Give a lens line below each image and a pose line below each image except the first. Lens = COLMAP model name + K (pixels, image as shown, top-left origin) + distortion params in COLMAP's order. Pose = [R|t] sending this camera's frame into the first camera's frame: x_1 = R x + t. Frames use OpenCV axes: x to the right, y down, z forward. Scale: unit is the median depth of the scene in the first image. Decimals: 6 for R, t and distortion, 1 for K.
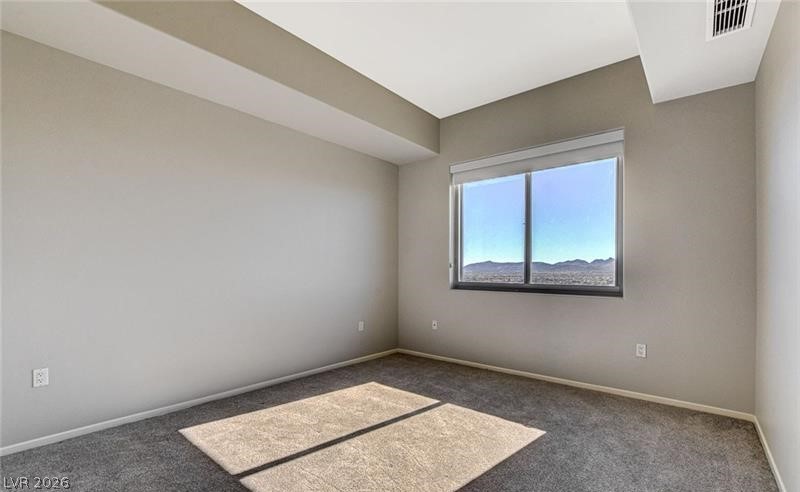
lens RADIAL K [[353.6, 0, 400.7], [0, 353.6, 266.8], [0, 0, 1]] dist [-0.011252, 0.000192]
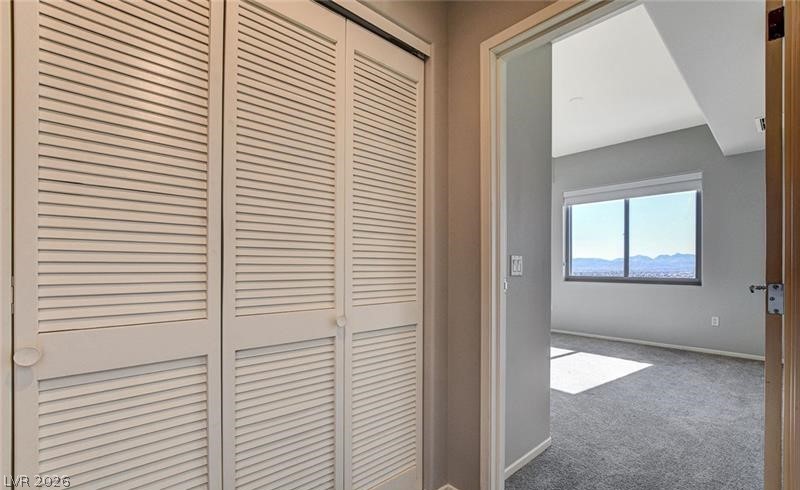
lens RADIAL K [[360.0, 0, 398.2], [0, 360.0, 264.9], [0, 0, 1]] dist [-0.003292, -0.000321]
pose [[0.992639, -0.003137, -0.121070, -0.435074], [0.003562, 0.999988, 0.003294, -0.009708], [0.121058, -0.003701, 0.992638, -0.628962]]
